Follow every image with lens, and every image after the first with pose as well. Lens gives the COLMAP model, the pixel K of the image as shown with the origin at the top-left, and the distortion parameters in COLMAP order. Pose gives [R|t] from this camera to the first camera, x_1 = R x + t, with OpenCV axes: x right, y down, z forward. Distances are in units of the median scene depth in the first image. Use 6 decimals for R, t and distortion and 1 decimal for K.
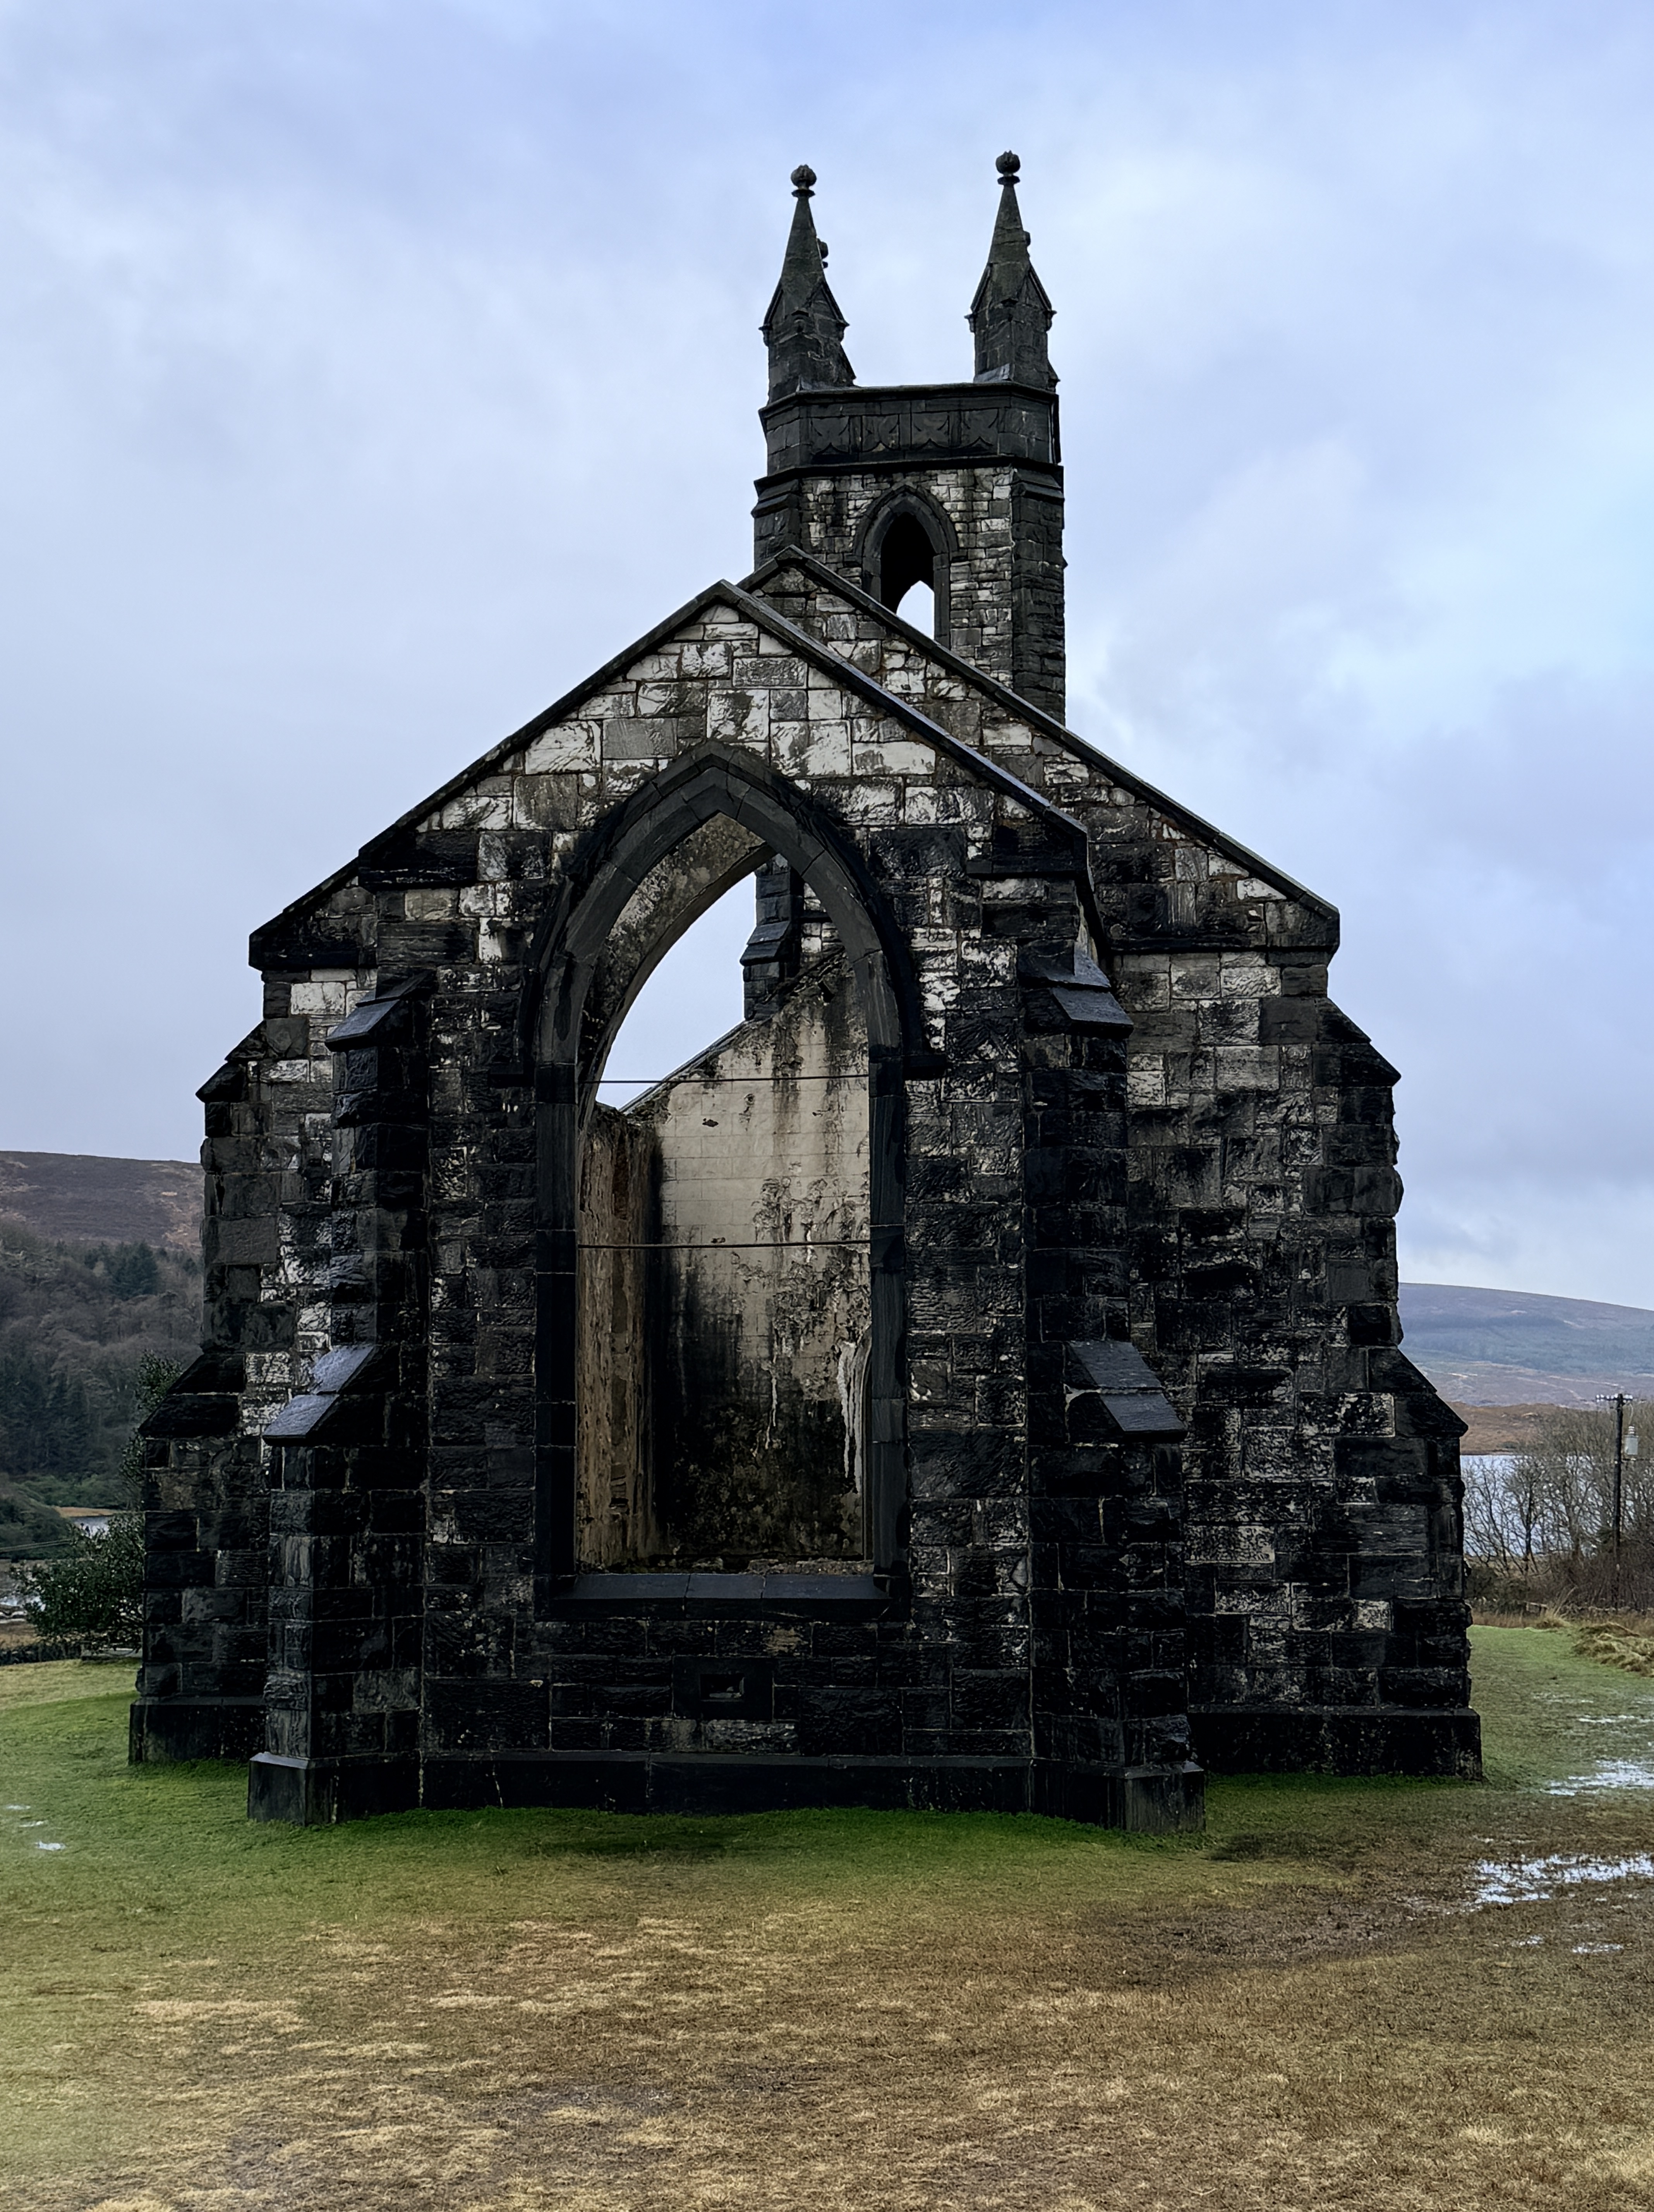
lens RADIAL K [[3006.6, 0, 828.0], [0, 3006.6, 1126.5], [0, 0, 1]] dist [0.146440, 0.000000]
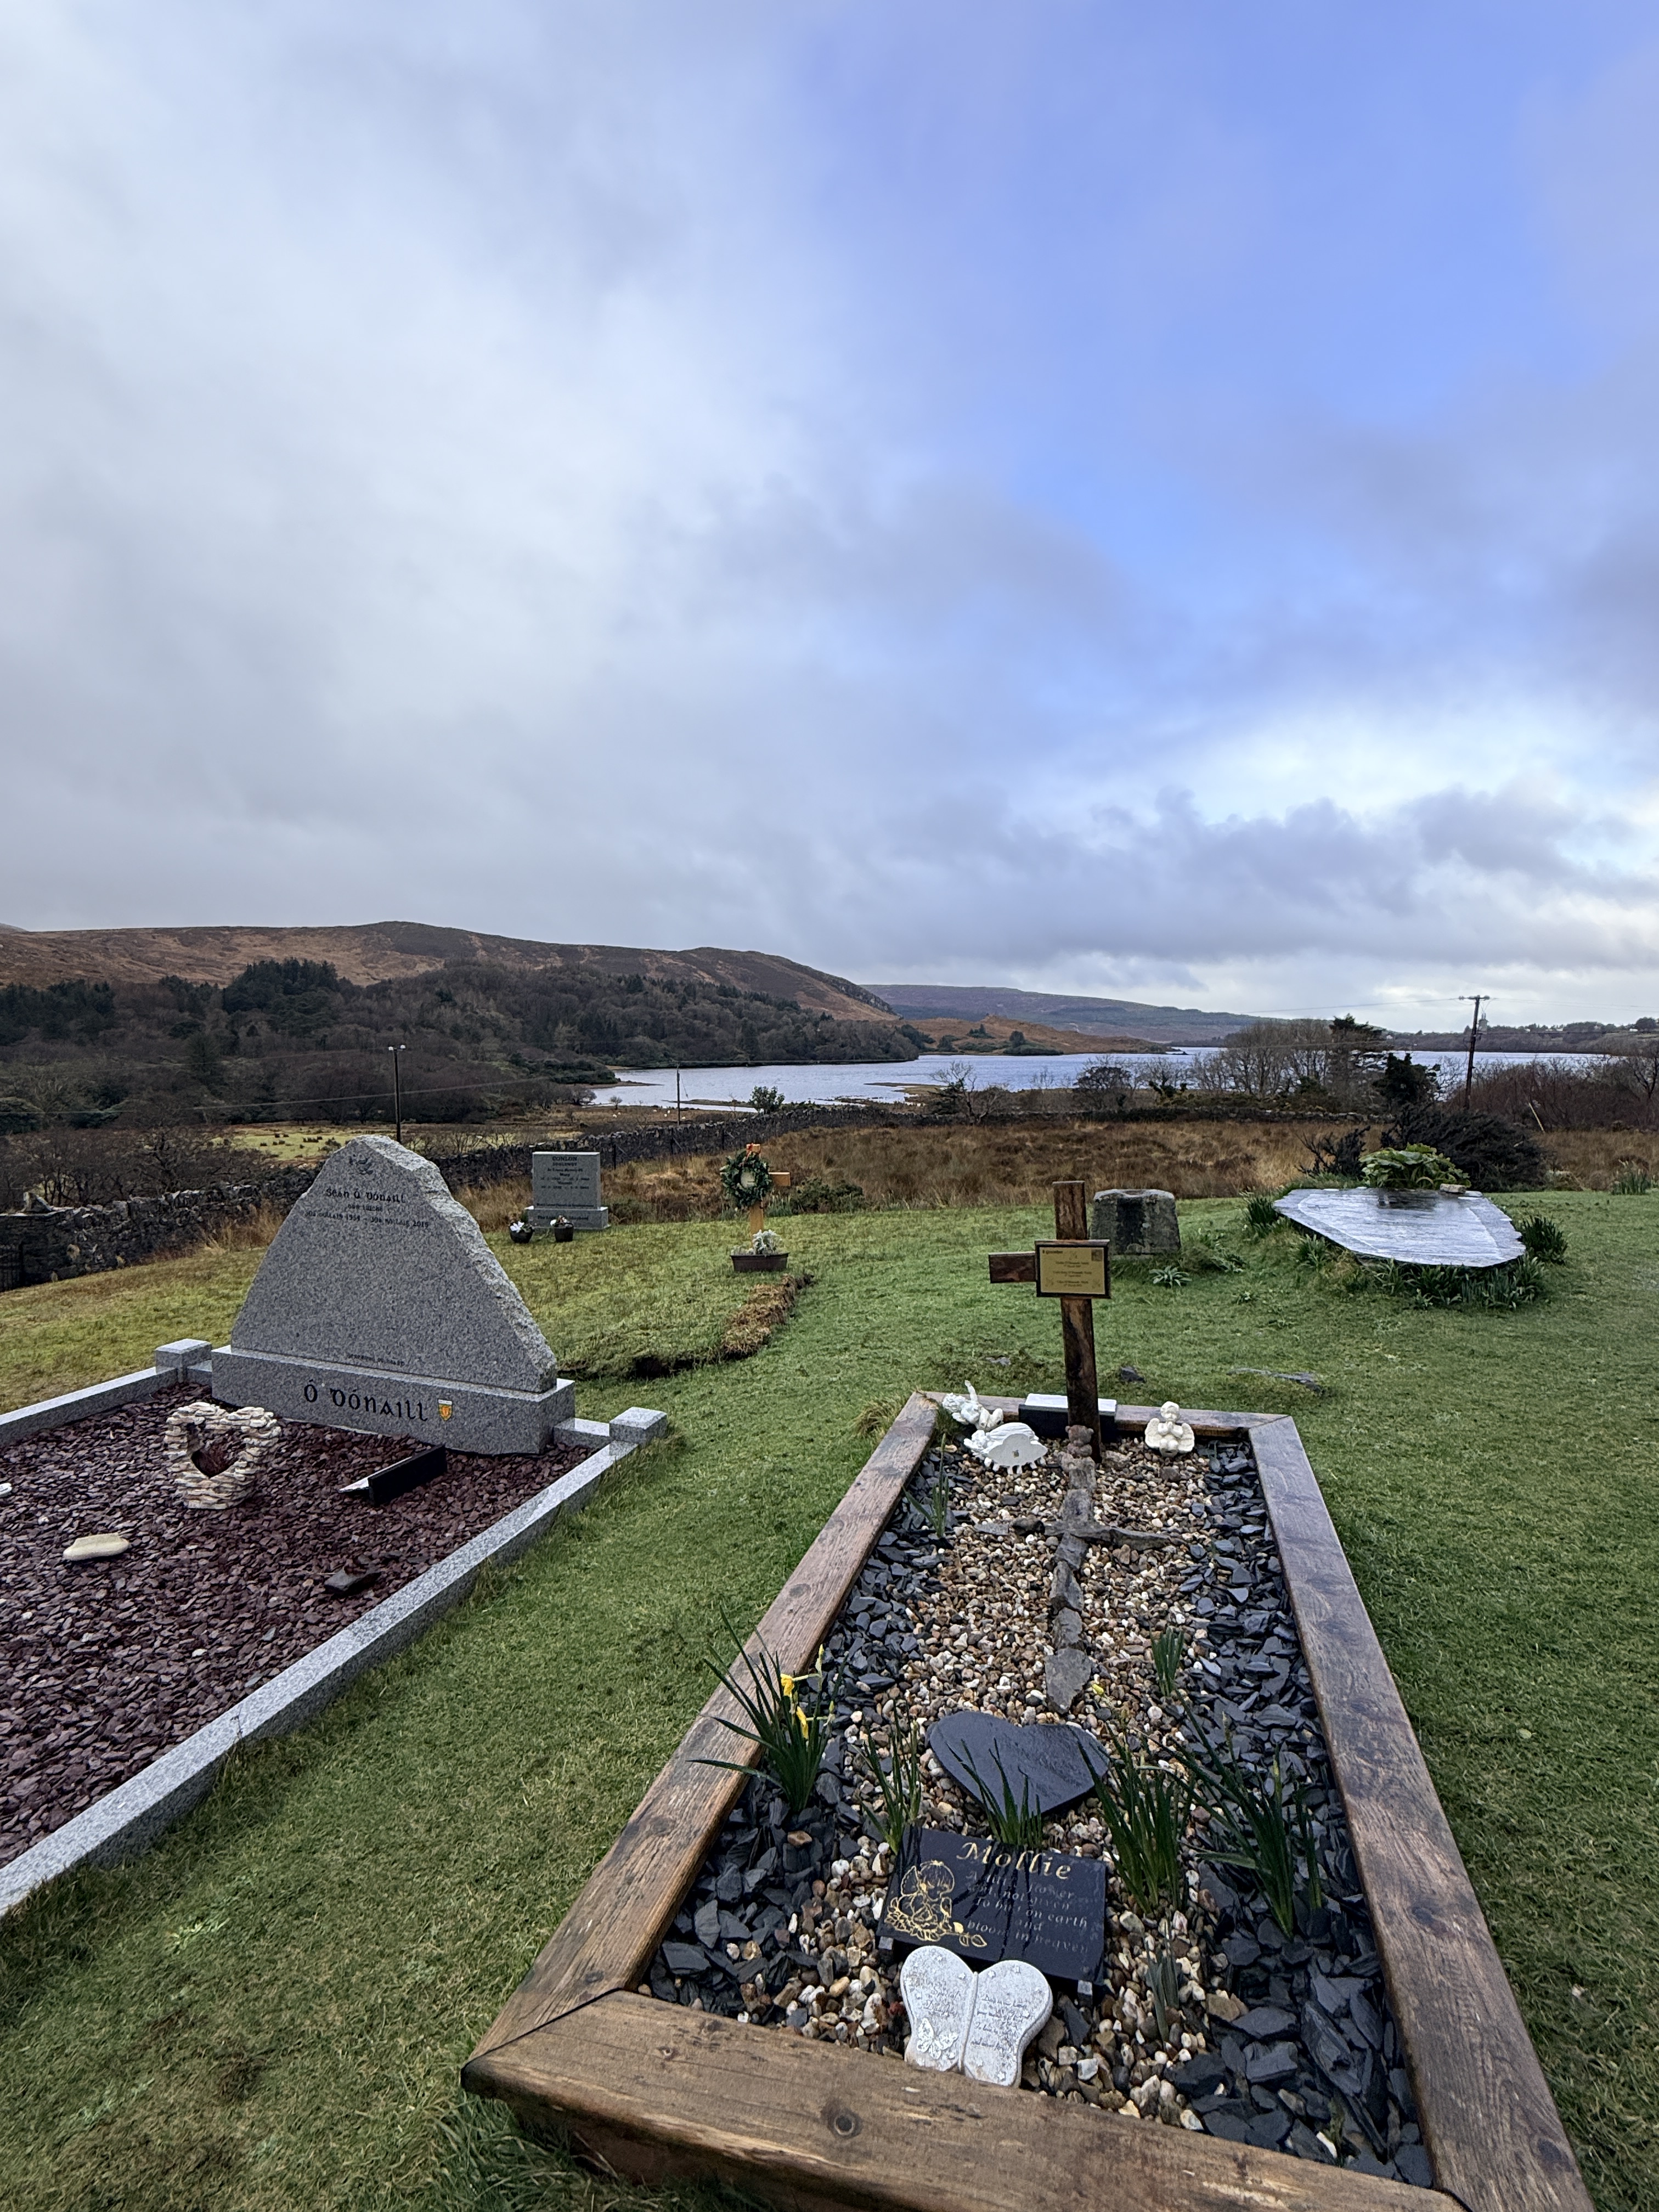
lens RADIAL K [[1032.7, 0, 831.4], [0, 1032.7, 1106.4], [0, 0, 1]] dist [0.000419, 0.000021]
pose [[0.999170, 0.007519, -0.040033, -0.275952], [-0.001029, 0.987161, 0.159725, 0.258924], [0.040720, -0.159551, 0.986350, 1.731063]]
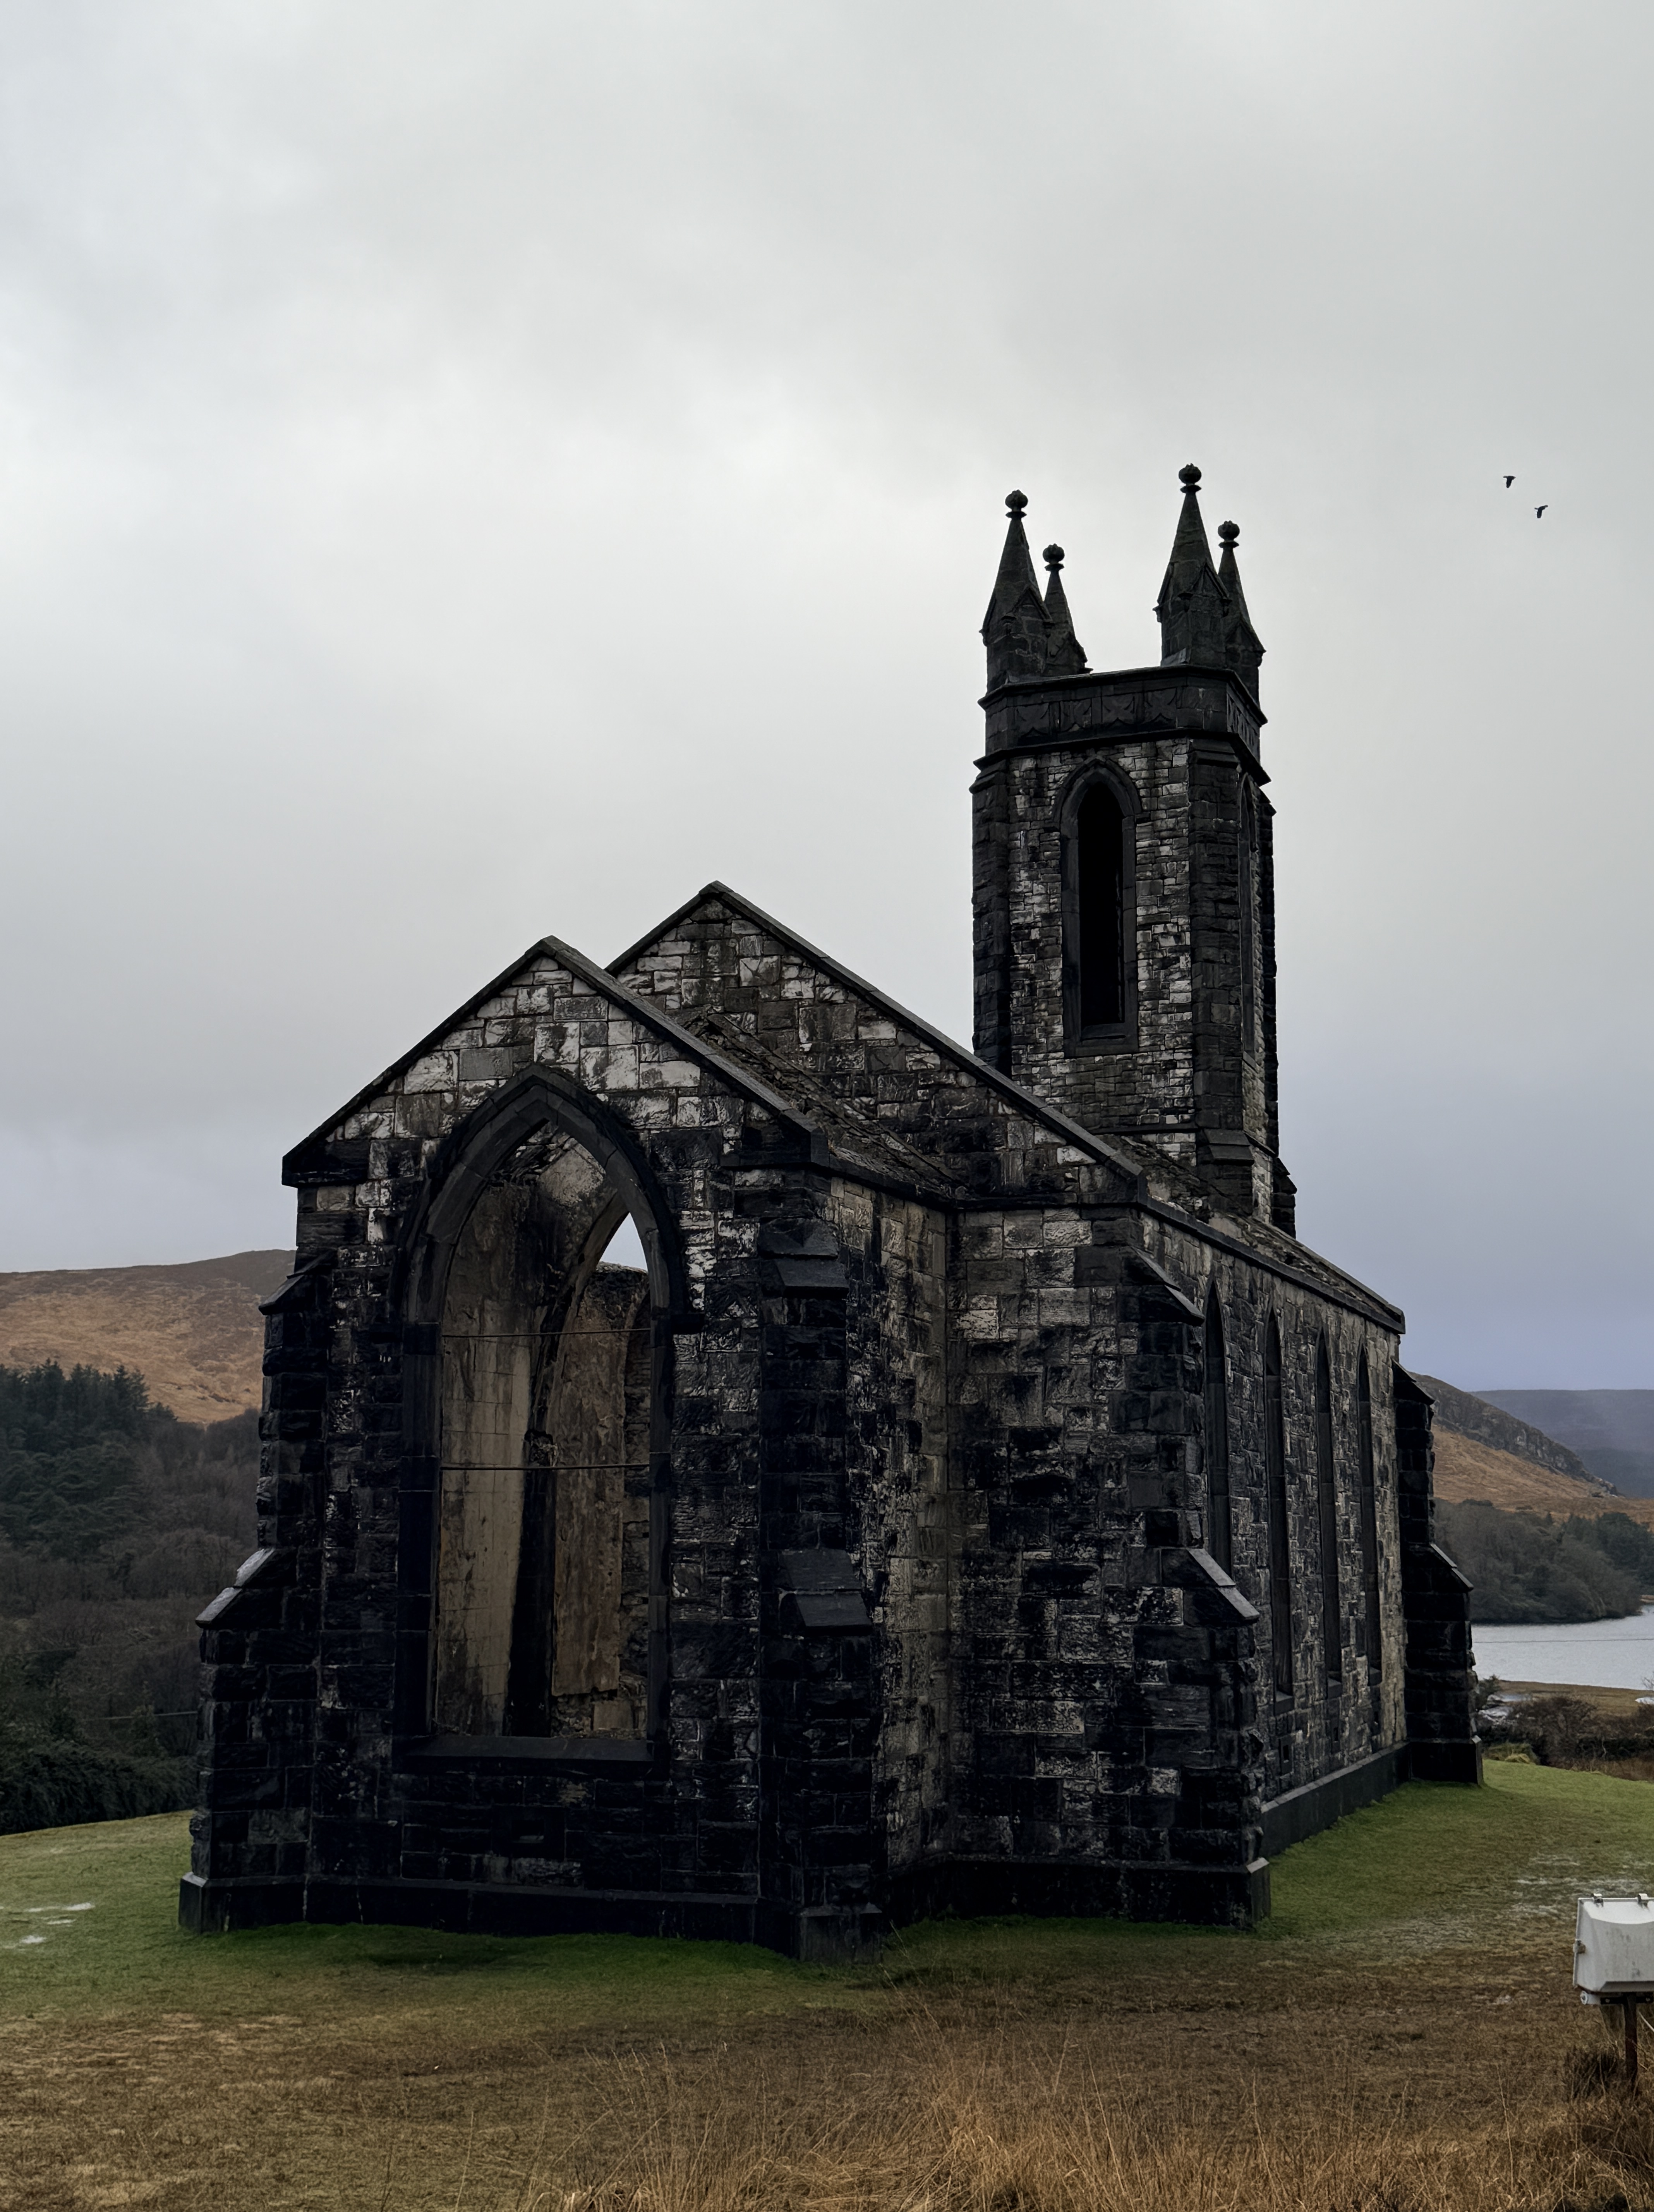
lens RADIAL K [[2825.7, 0, 819.1], [0, 2825.7, 1115.0], [0, 0, 1]] dist [0.143690, 0.000000]
pose [[0.970442, -0.028830, -0.239607, 0.355893], [0.015795, 0.998298, -0.056146, -0.038185], [0.240818, 0.050702, 0.969245, -0.115909]]
